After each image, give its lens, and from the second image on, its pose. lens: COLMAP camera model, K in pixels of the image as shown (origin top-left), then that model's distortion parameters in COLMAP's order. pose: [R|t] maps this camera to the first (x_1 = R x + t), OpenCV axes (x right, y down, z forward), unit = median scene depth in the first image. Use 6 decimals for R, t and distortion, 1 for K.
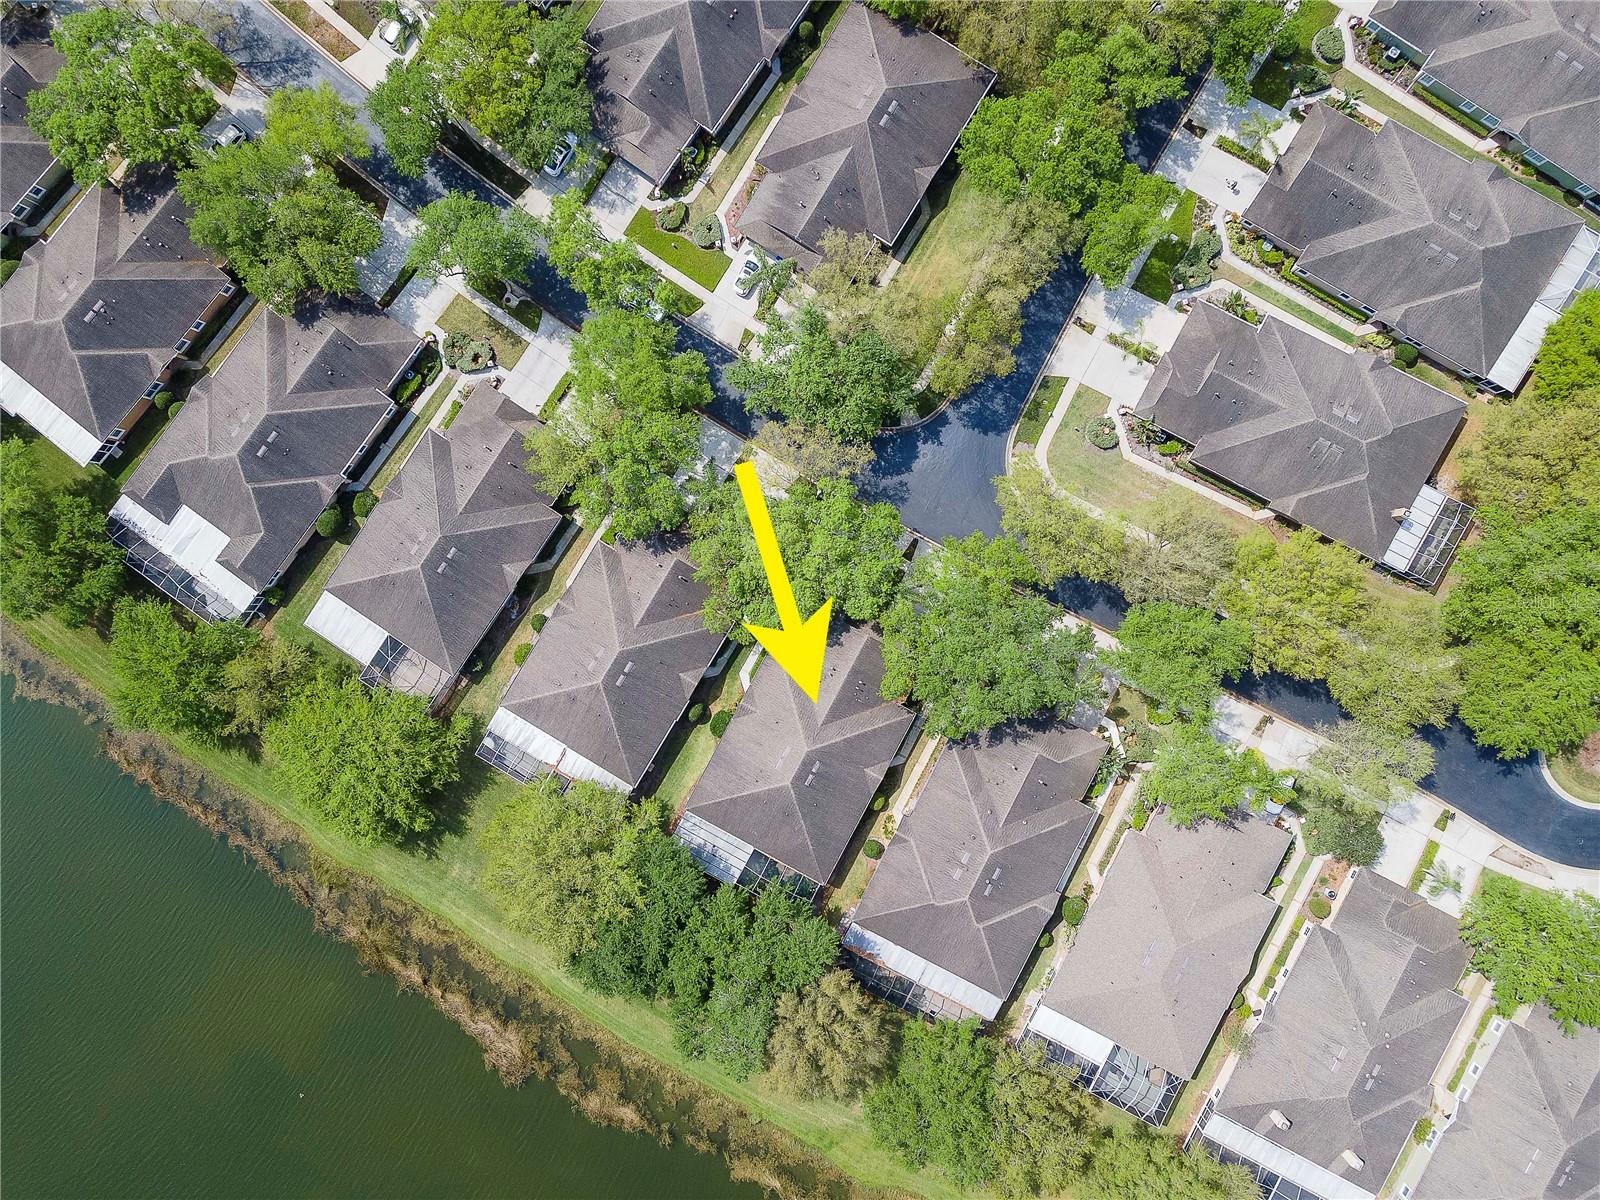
lens RADIAL K [[1300.6, 0, 799.6], [0, 1300.6, 567.8], [0, 0, 1]] dist [0.001446, 0.092206]
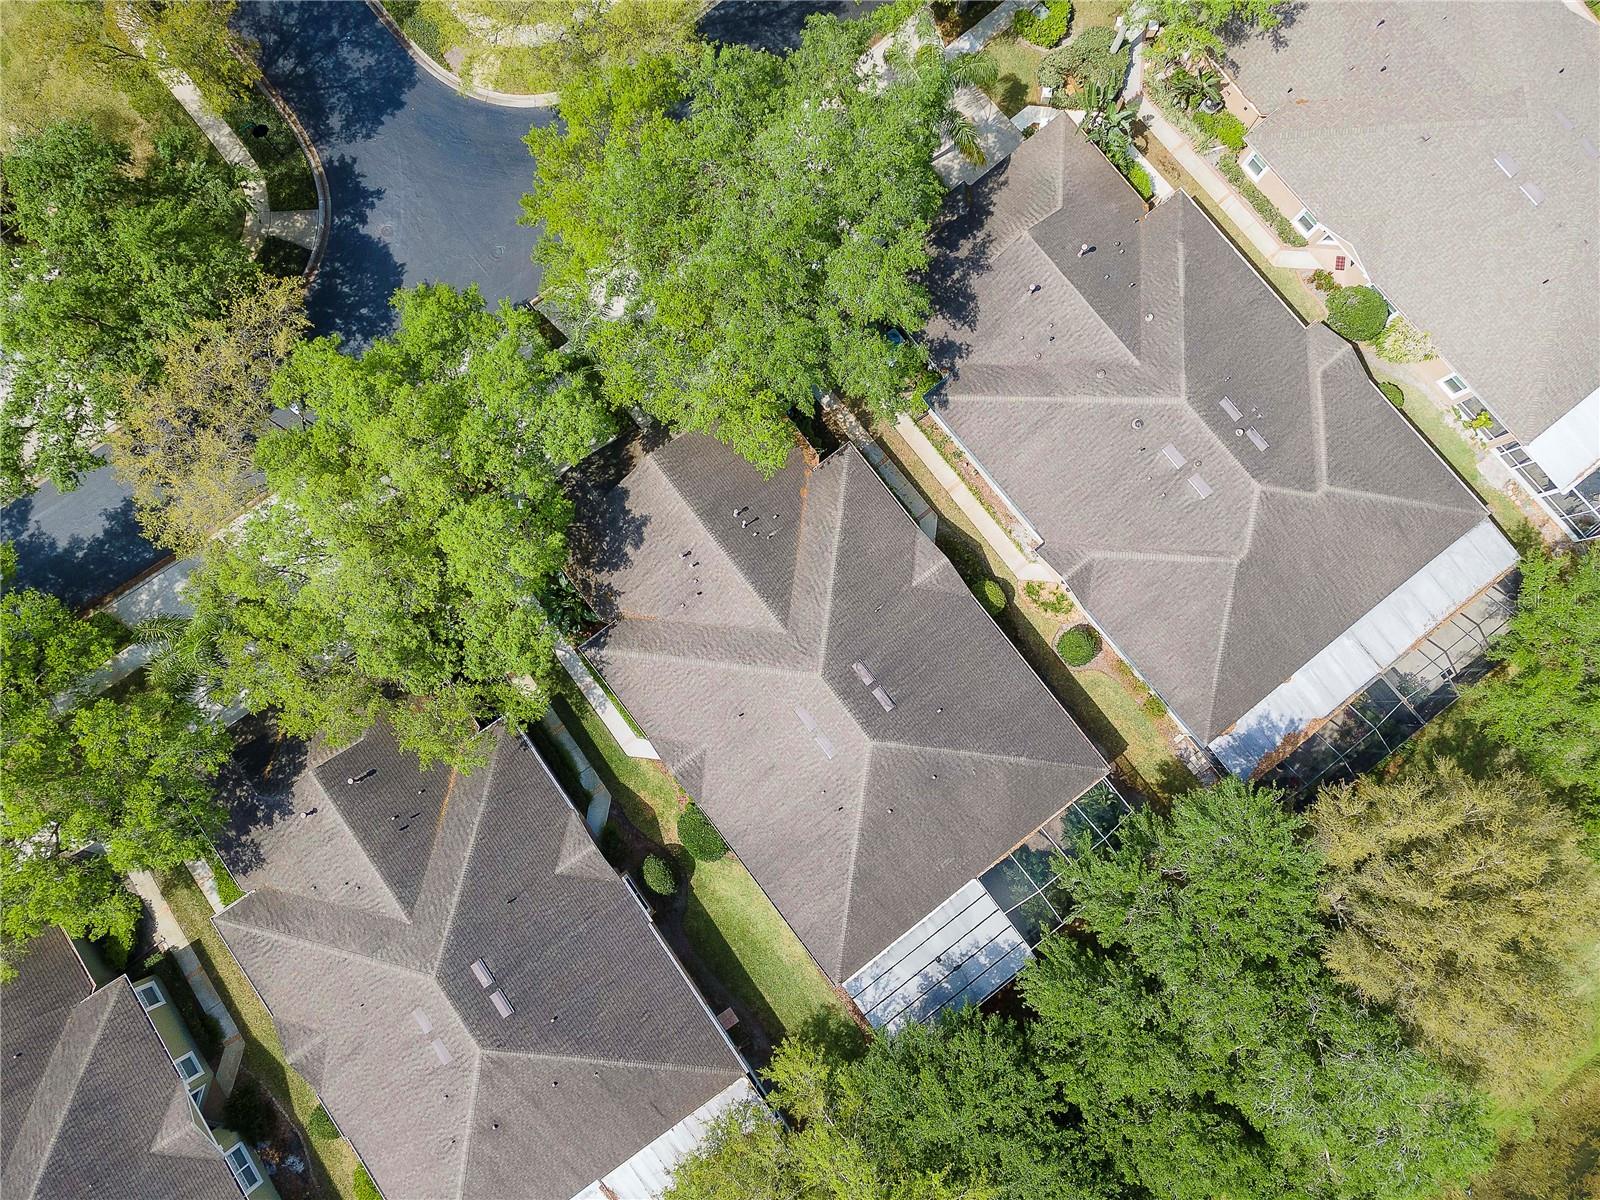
lens RADIAL K [[1300.6, 0, 799.6], [0, 1300.6, 567.8], [0, 0, 1]] dist [0.001446, 0.092206]
pose [[0.407418, -0.905813, 0.116246, -0.014466], [0.913093, 0.406335, -0.033955, 0.129544], [-0.016478, 0.119978, 0.992640, 0.532058]]
